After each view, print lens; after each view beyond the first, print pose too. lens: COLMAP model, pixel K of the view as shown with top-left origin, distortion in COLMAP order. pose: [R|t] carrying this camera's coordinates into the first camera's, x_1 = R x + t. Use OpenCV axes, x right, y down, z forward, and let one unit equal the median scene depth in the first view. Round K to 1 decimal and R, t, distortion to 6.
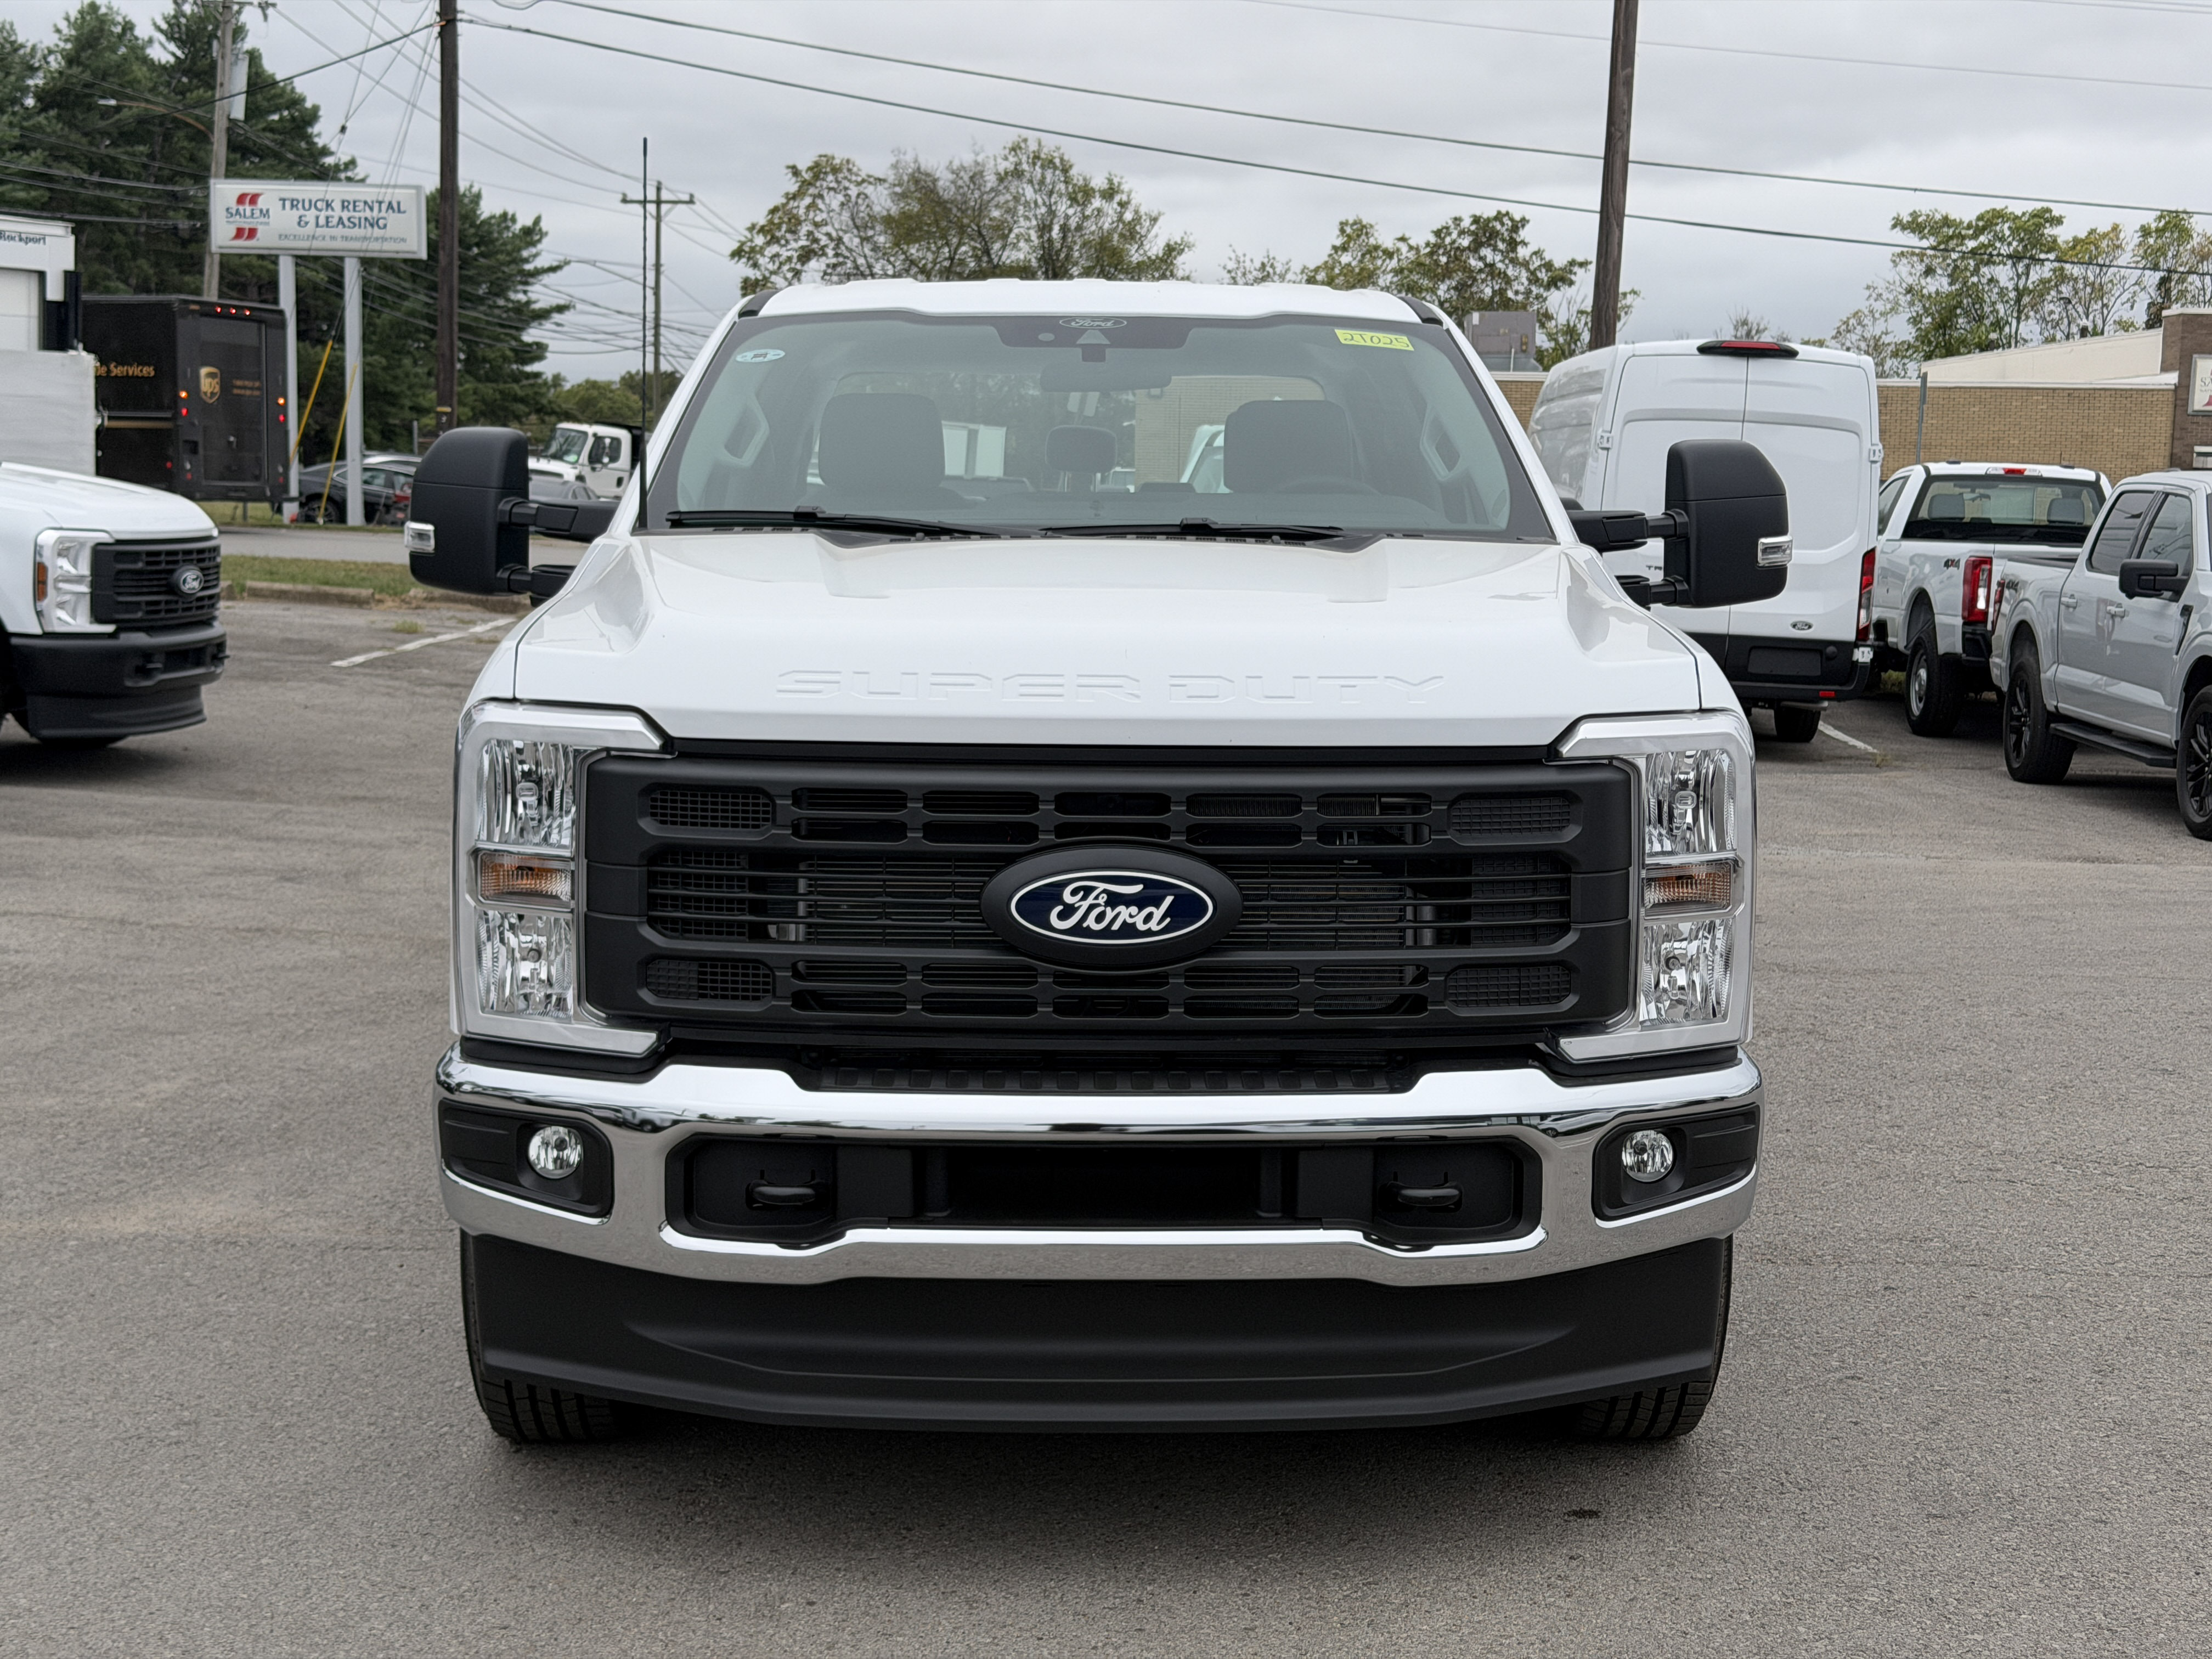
lens RADIAL K [[3168.3, 0, 1092.3], [0, 3168.3, 837.7], [0, 0, 1]] dist [0.273197, -0.744286]
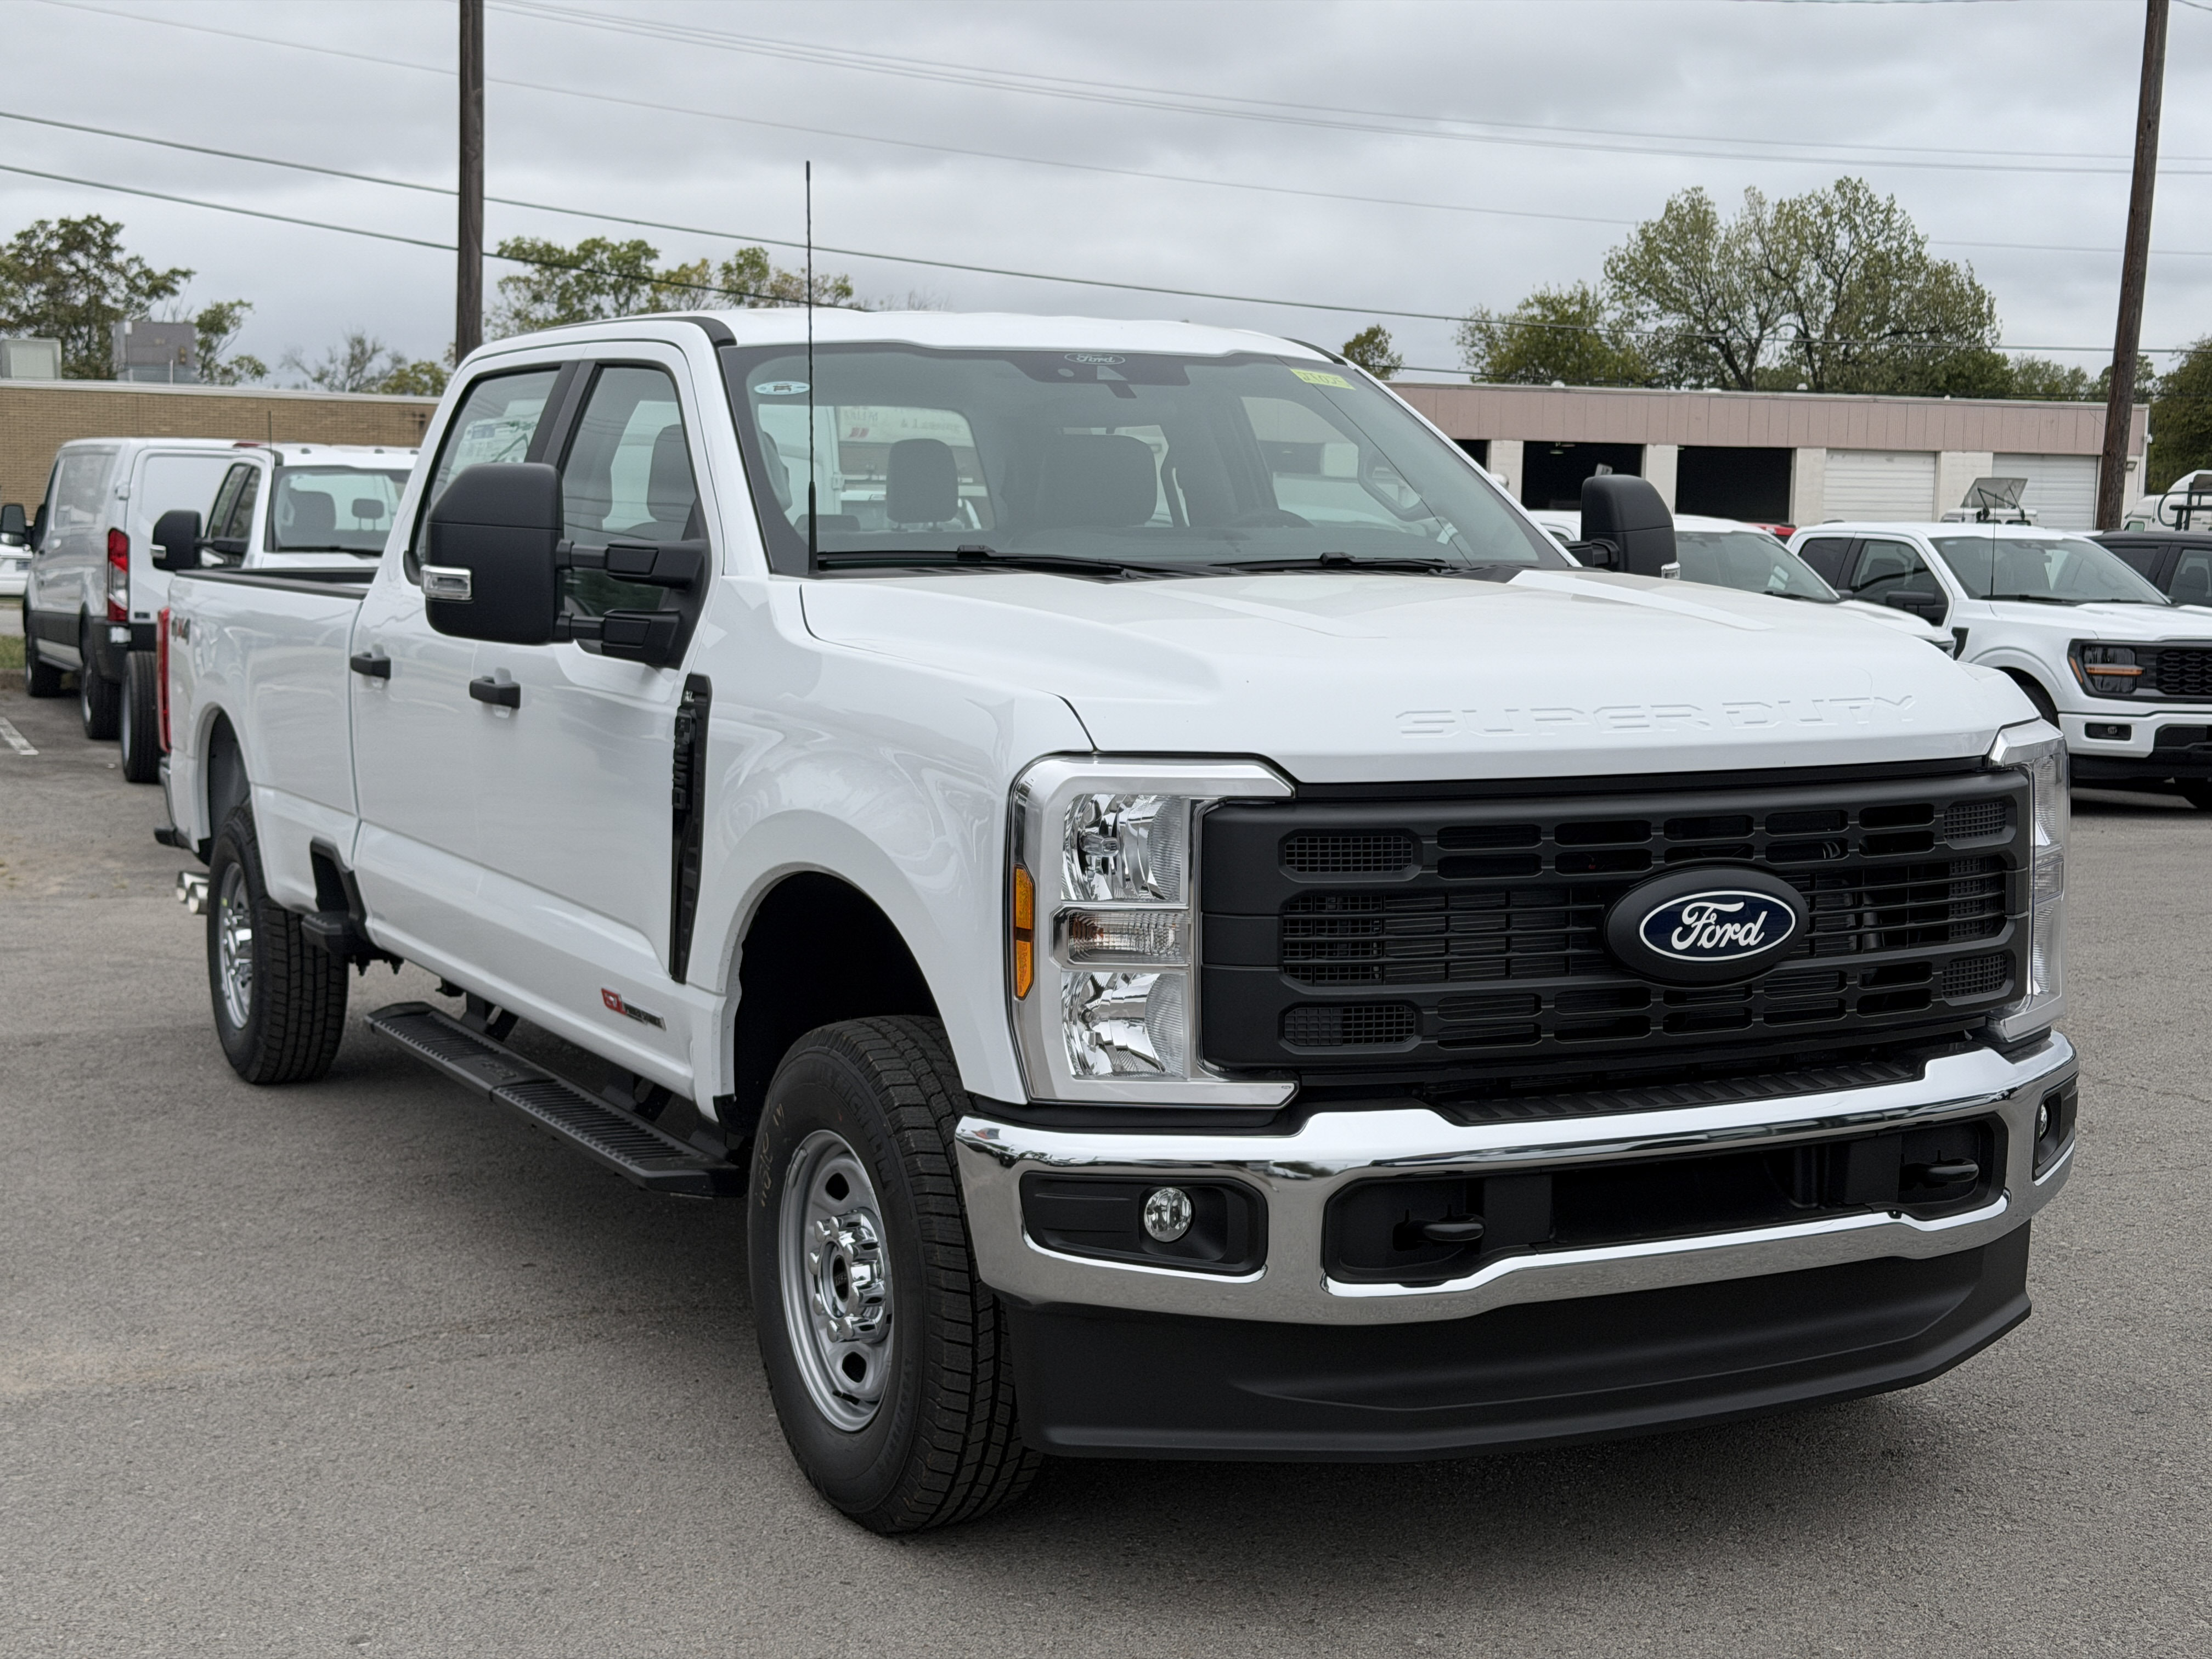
lens RADIAL K [[3168.3, 0, 1092.3], [0, 3168.3, 837.7], [0, 0, 1]] dist [0.273197, -0.744286]
pose [[0.893839, -0.051994, 0.445362, -0.627872], [0.054324, 0.998495, 0.007542, -0.025439], [-0.445084, 0.017453, 0.895319, 0.141794]]
